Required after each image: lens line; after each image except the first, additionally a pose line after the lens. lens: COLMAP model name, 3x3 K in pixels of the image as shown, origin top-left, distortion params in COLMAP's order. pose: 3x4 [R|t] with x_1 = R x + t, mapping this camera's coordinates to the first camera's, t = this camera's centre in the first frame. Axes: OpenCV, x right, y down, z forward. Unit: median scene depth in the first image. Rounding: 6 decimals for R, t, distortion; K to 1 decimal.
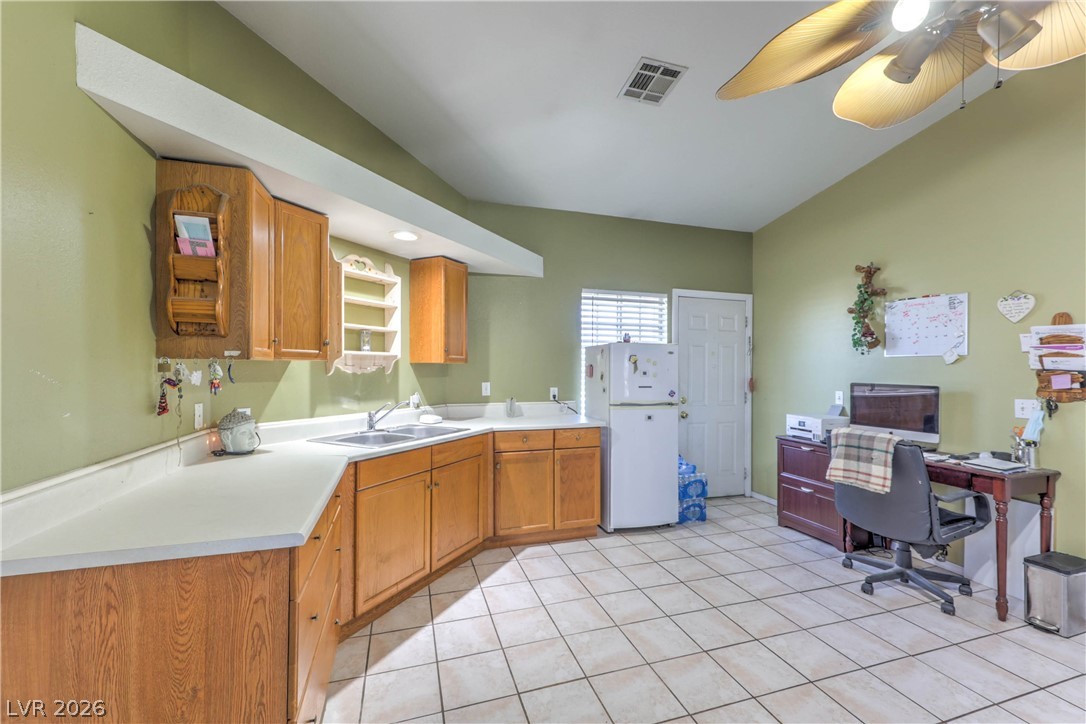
lens RADIAL K [[441.5, 0, 540.2], [0, 441.5, 366.1], [0, 0, 1]] dist [0.002612, 0.000189]
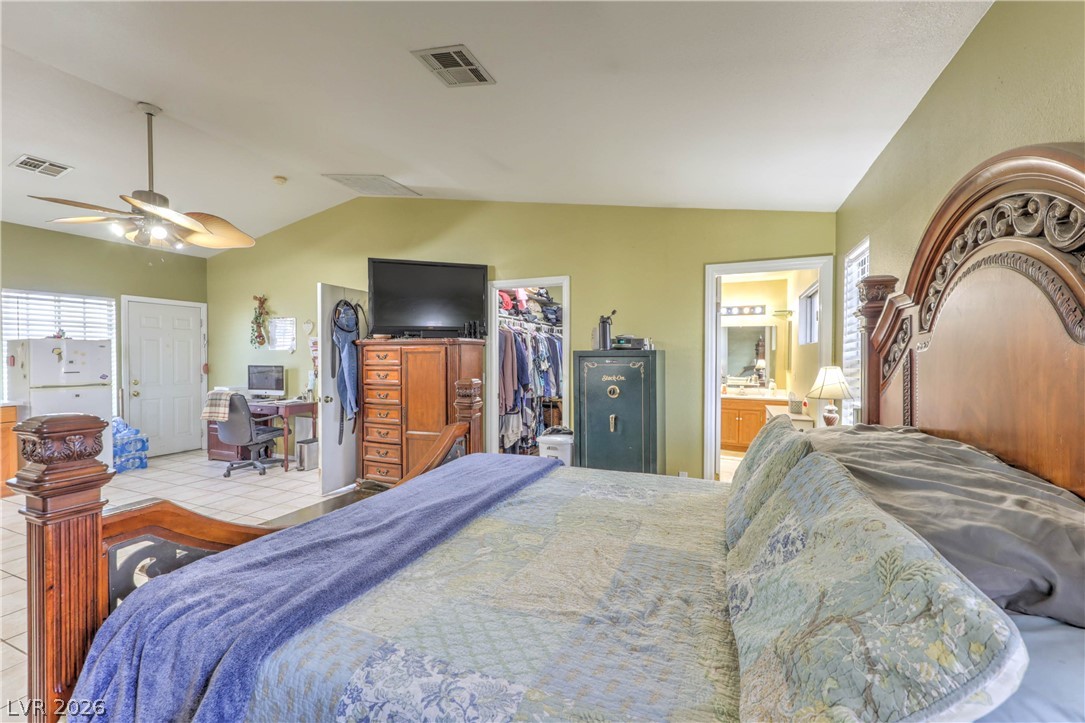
lens RADIAL K [[442.0, 0, 540.6], [0, 442.0, 357.0], [0, 0, 1]] dist [0.016131, 0.000469]
pose [[0.662191, -0.011493, 0.749247, 0.142428], [0.003316, 0.999918, 0.012408, -0.009471], [-0.749328, -0.005732, 0.662175, -0.831873]]
